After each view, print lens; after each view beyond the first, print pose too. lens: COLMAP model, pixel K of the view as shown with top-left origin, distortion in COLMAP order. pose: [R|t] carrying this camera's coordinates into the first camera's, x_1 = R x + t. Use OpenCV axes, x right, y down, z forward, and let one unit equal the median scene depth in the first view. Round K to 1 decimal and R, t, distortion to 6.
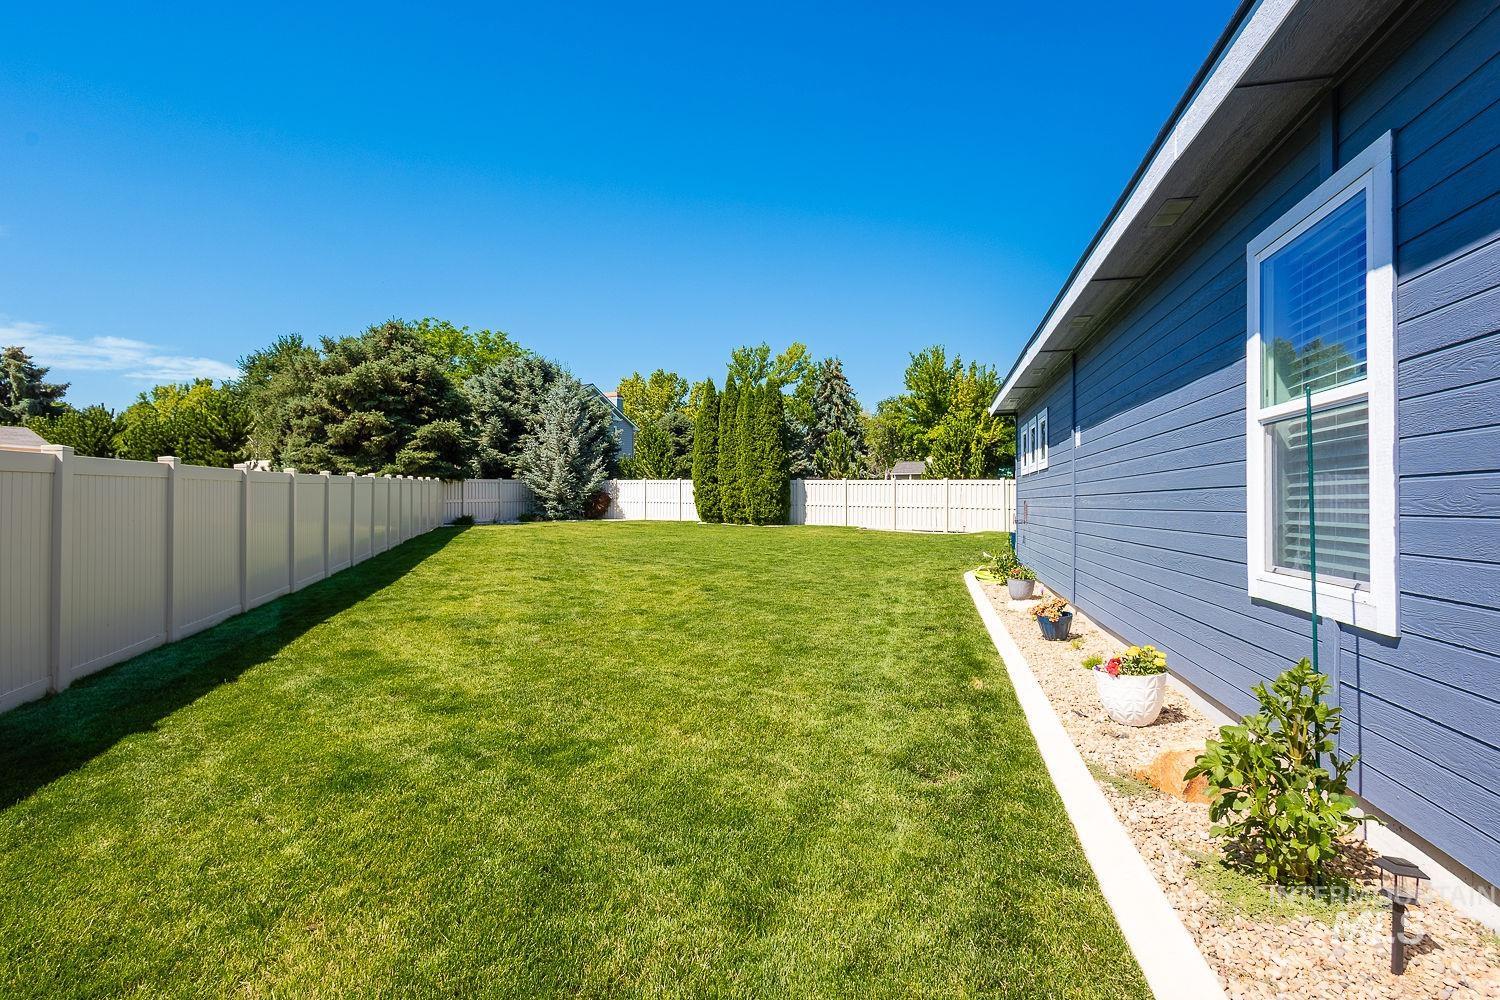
lens RADIAL K [[699.2, 0, 748.7], [0, 699.2, 499.5], [0, 0, 1]] dist [0.008099, -0.000980]
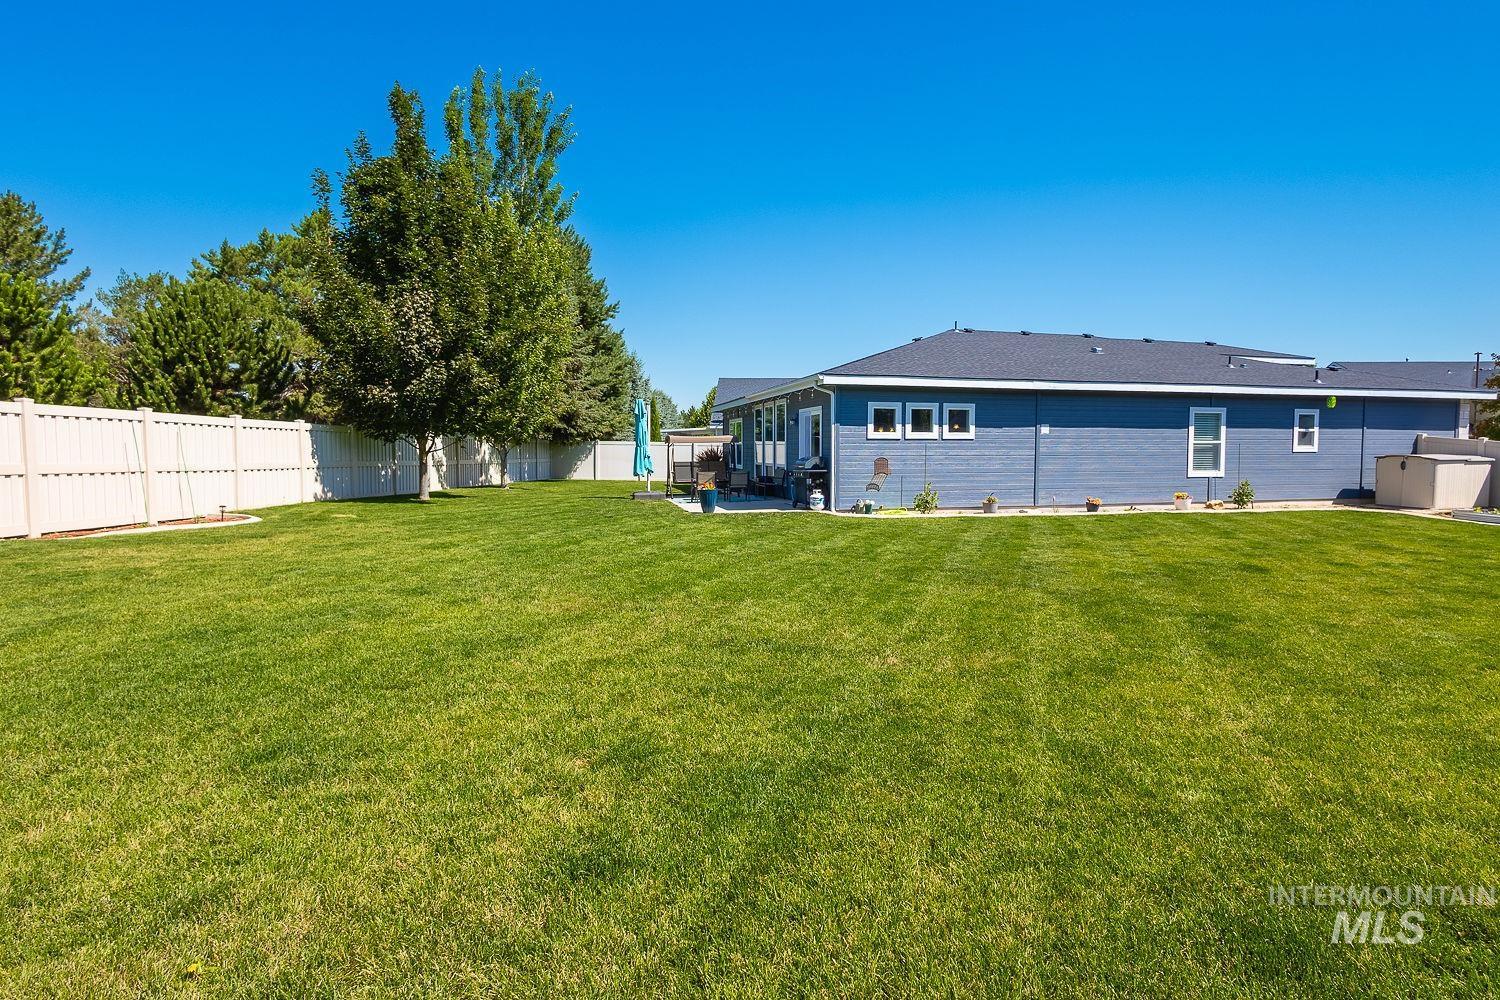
lens RADIAL K [[718.6, 0, 757.0], [0, 718.6, 497.3], [0, 0, 1]] dist [0.003762, 0.000645]
pose [[-0.476544, -0.049261, 0.877770, -0.303709], [-0.004861, 0.998561, 0.053401, 0.002278], [-0.879137, 0.021181, -0.476098, 0.806031]]
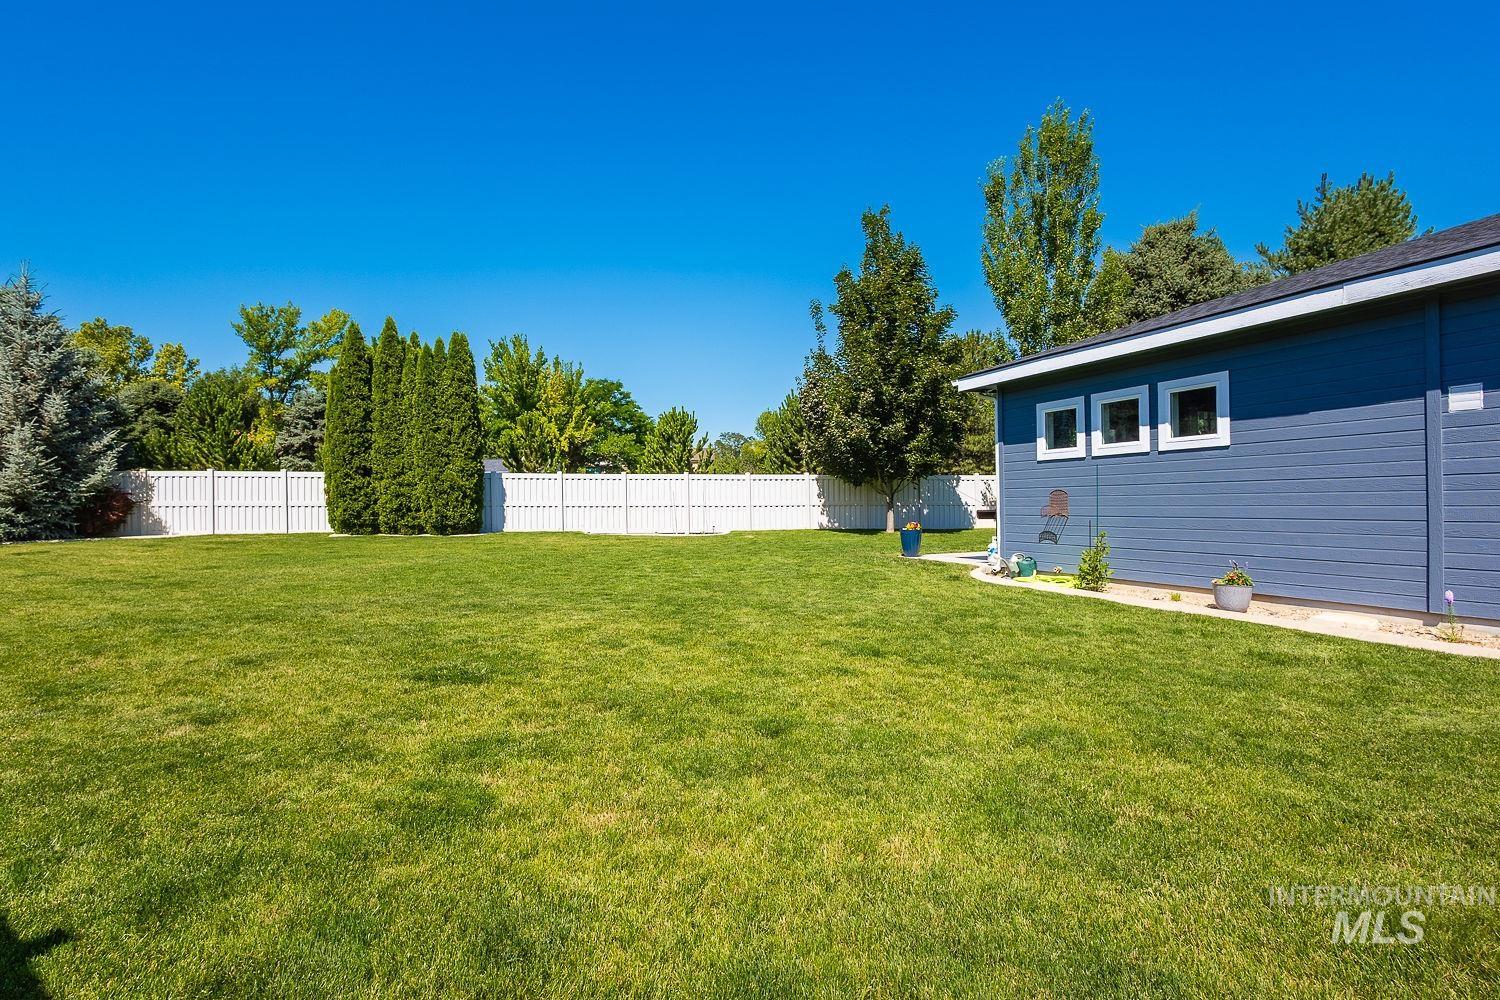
lens RADIAL K [[694.3, 0, 748.5], [0, 694.3, 500.3], [0, 0, 1]] dist [0.008481, -0.001657]
pose [[0.791689, -0.010844, 0.610828, -0.164865], [0.012039, 0.999925, 0.002149, 0.003043], [-0.610806, 0.005653, 0.791760, 0.225858]]
